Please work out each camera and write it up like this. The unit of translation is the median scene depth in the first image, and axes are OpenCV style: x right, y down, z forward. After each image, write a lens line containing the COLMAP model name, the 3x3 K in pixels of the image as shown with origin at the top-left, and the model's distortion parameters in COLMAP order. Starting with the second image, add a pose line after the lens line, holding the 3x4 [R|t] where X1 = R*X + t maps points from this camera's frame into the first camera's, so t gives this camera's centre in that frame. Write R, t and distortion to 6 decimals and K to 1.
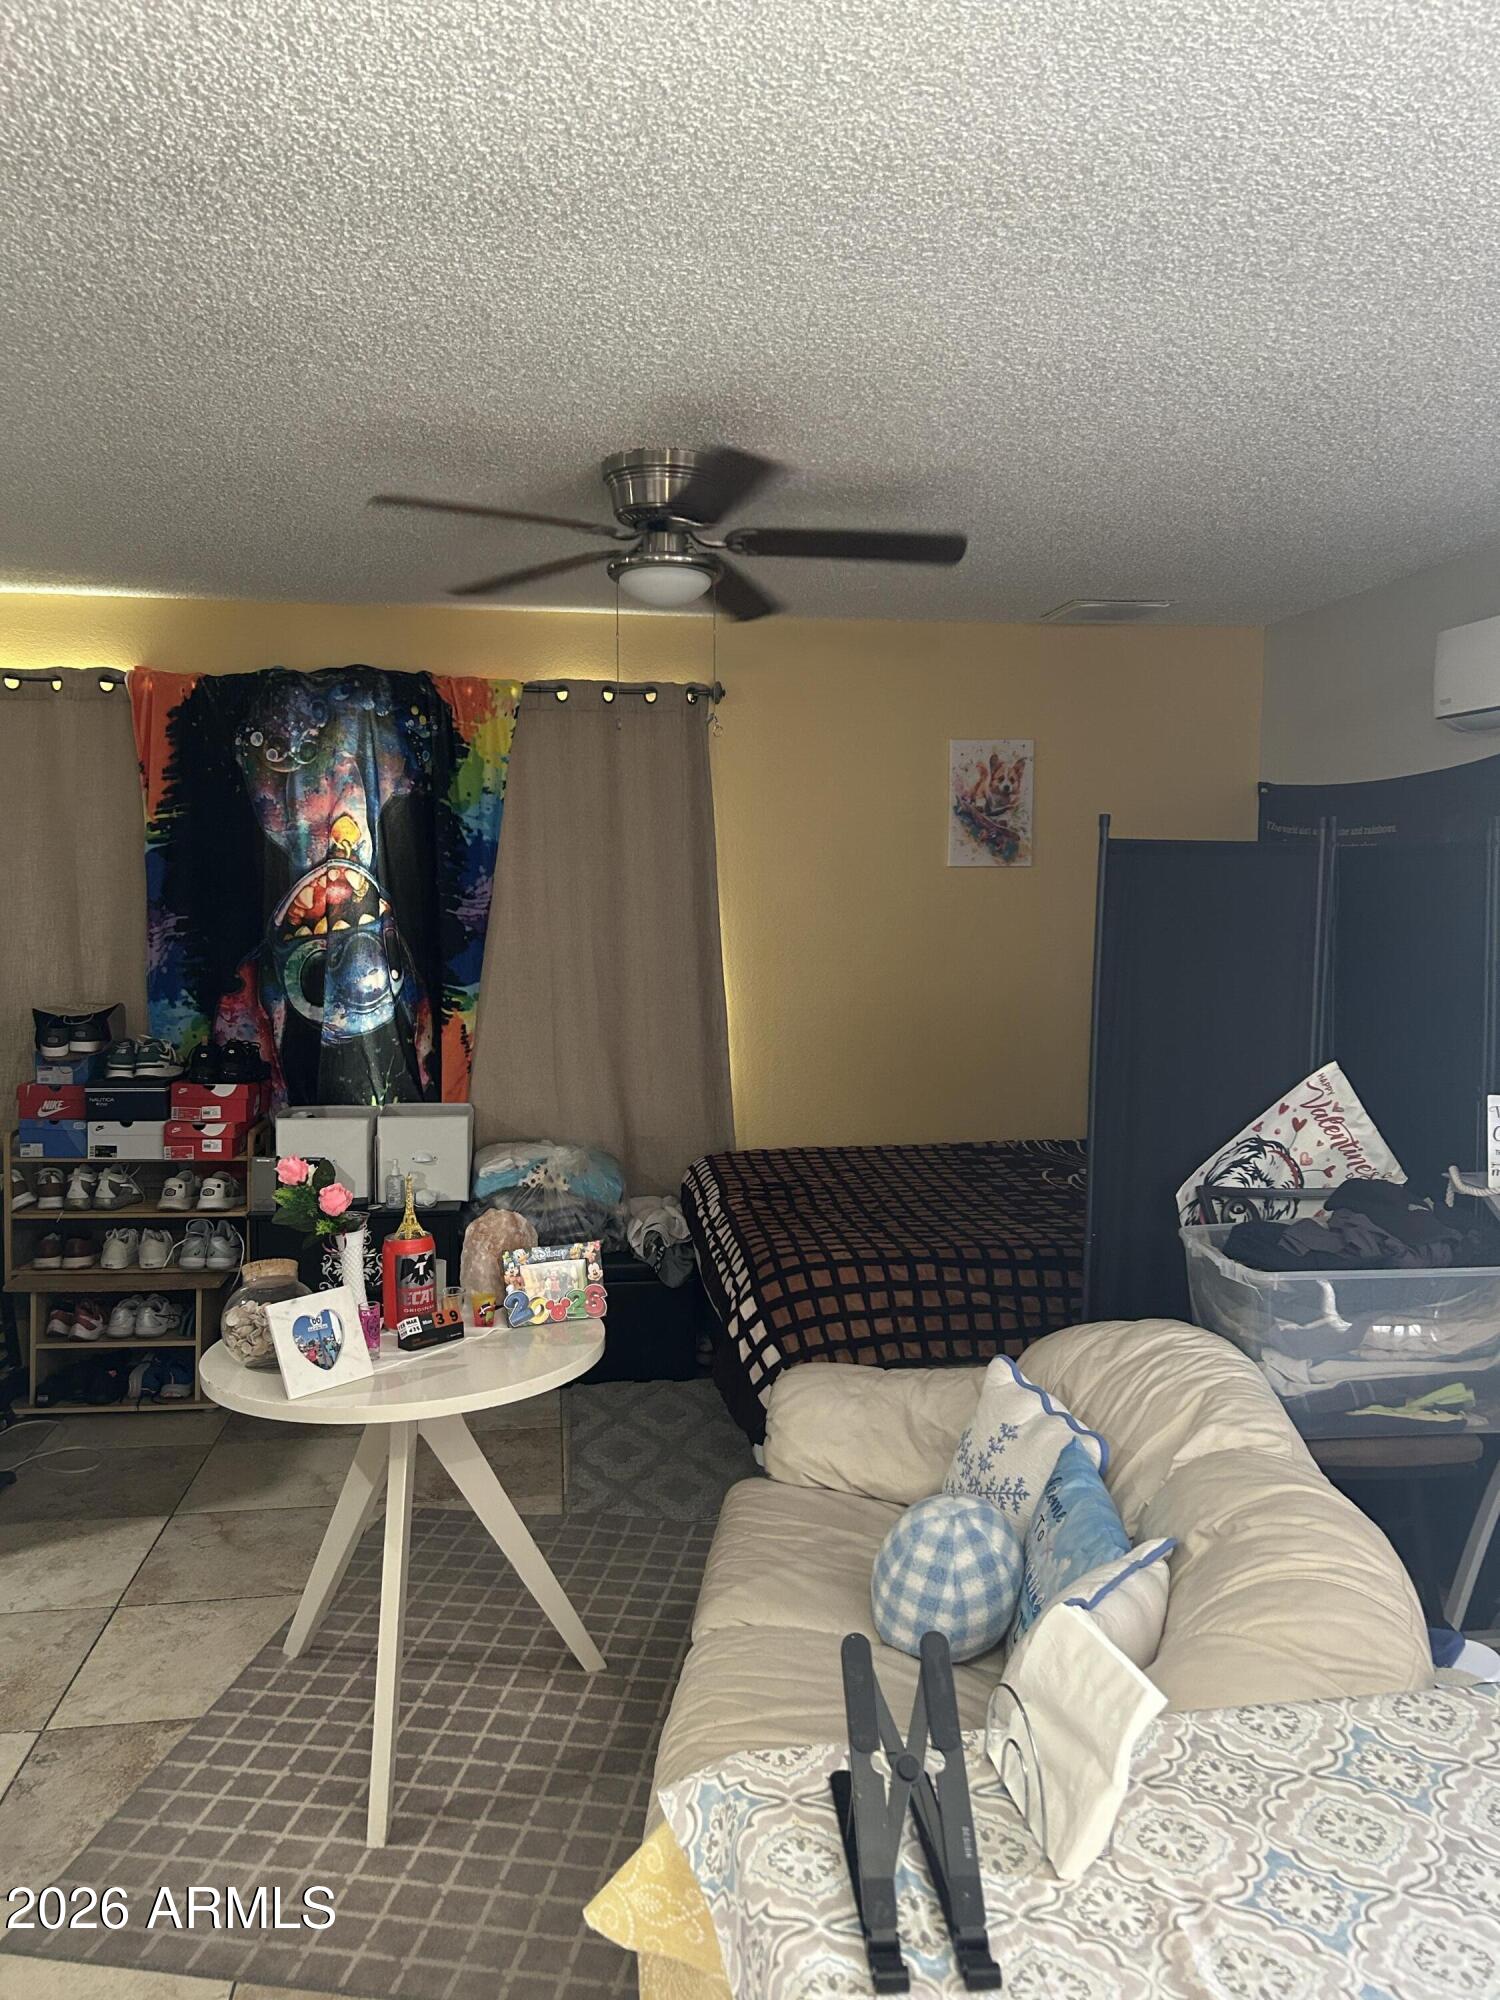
lens RADIAL K [[1505.9, 0, 743.2], [0, 1505.9, 1005.9], [0, 0, 1]] dist [0.038944, -0.041110]
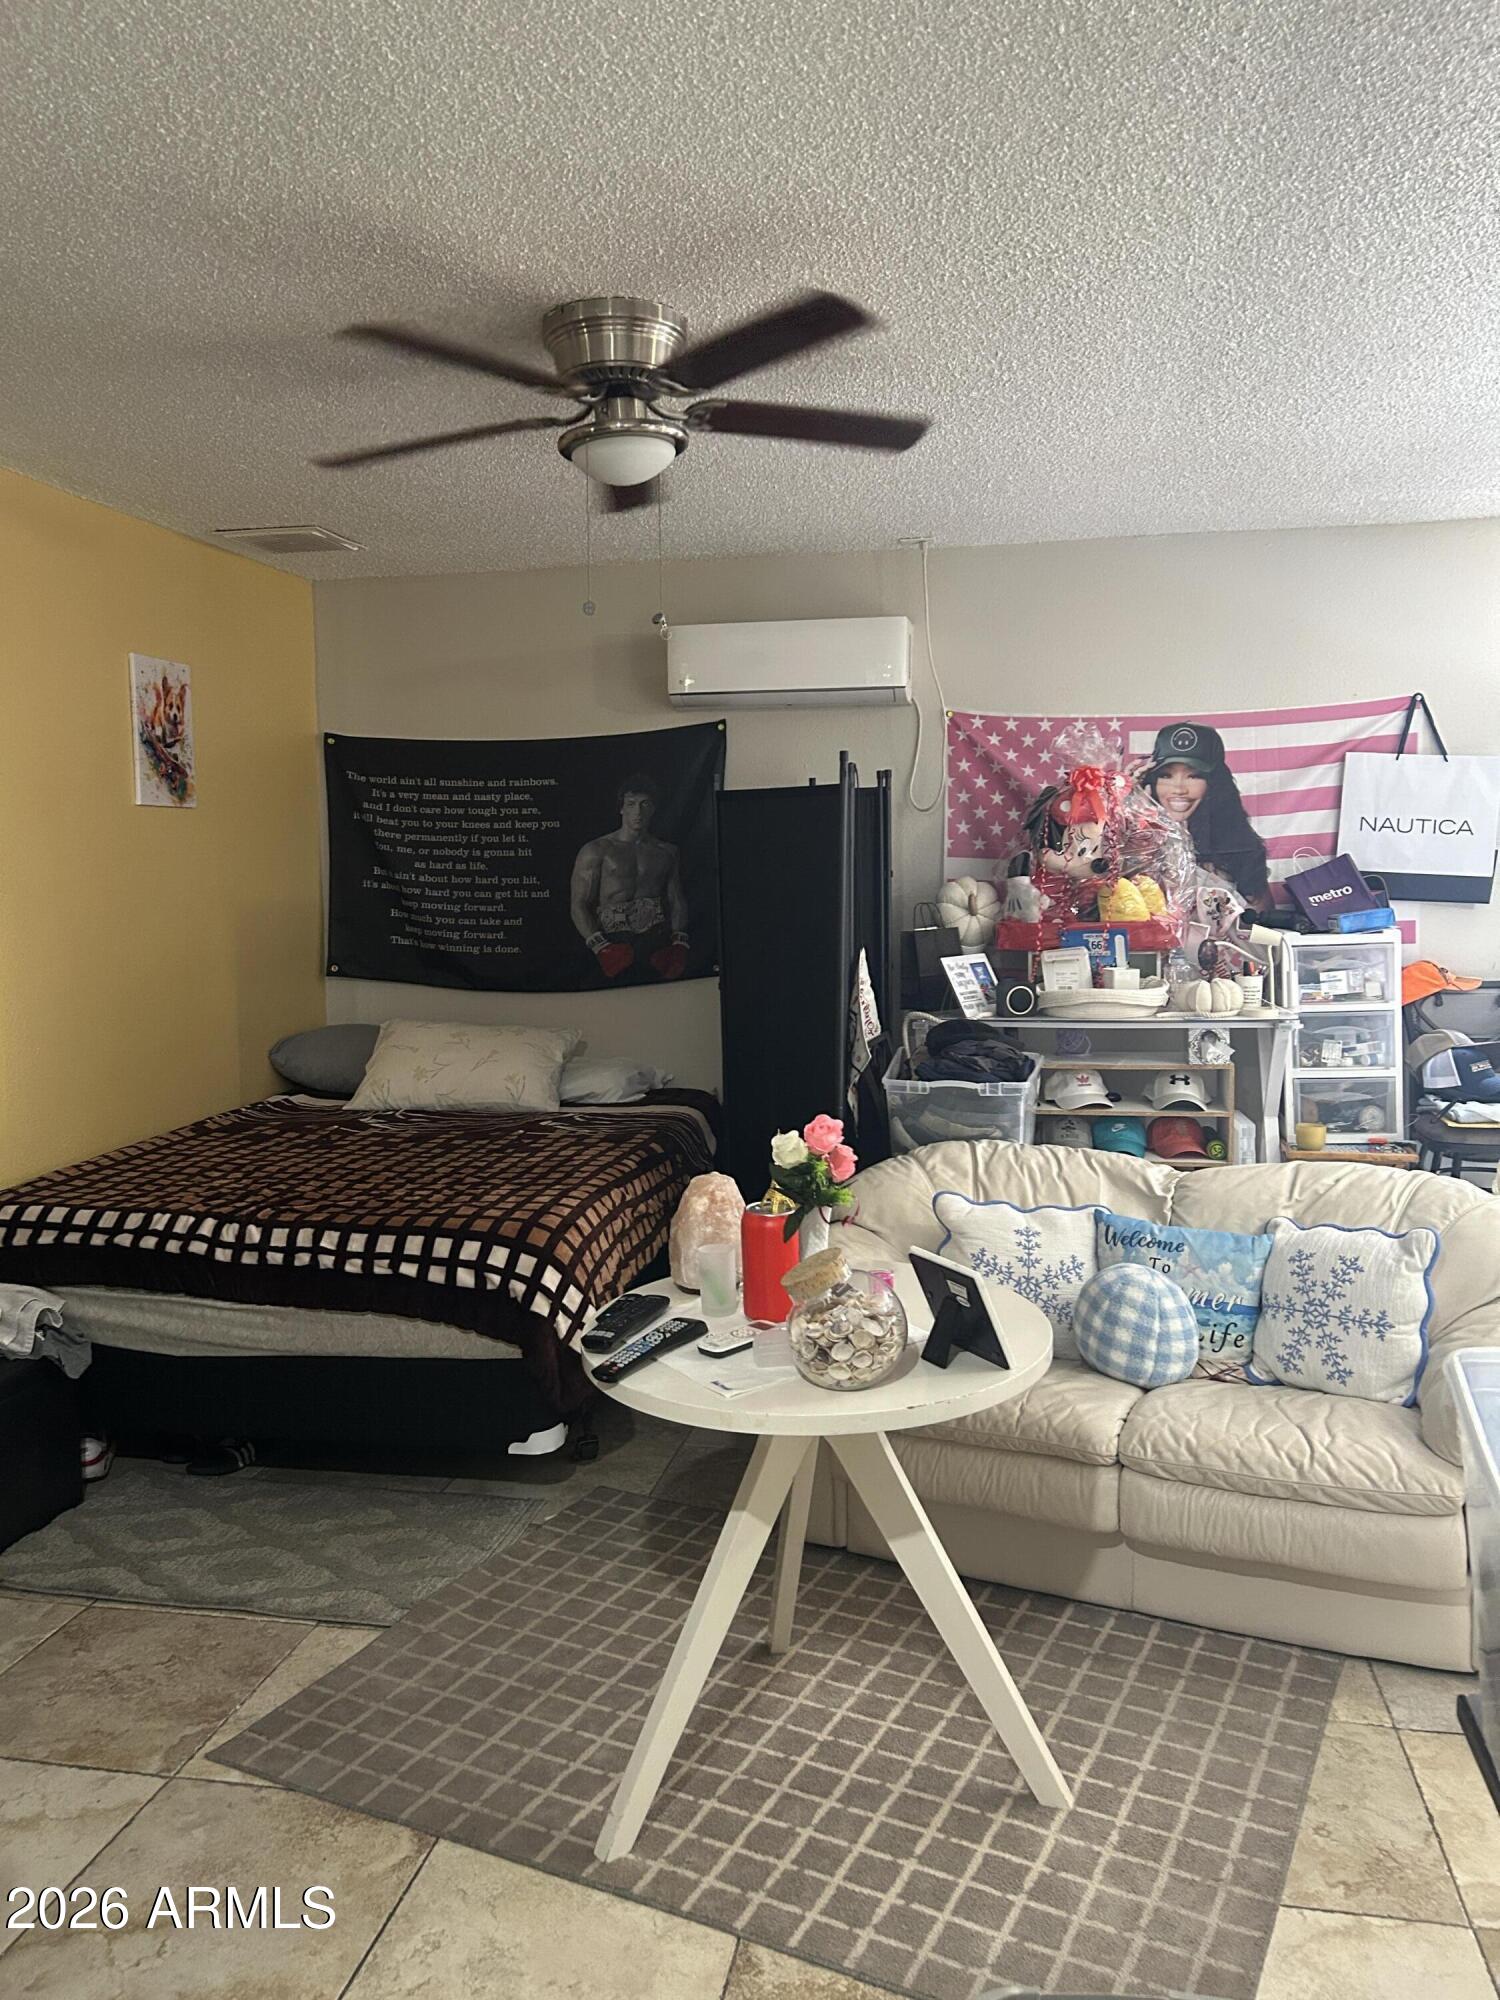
lens RADIAL K [[1505.9, 0, 743.2], [0, 1505.9, 990.3], [0, 0, 1]] dist [0.038944, -0.041110]
pose [[0.324351, -0.085672, 0.942049, -0.557930], [0.090093, 0.994161, 0.059391, -0.009530], [-0.941637, 0.065608, 0.330176, 0.412600]]
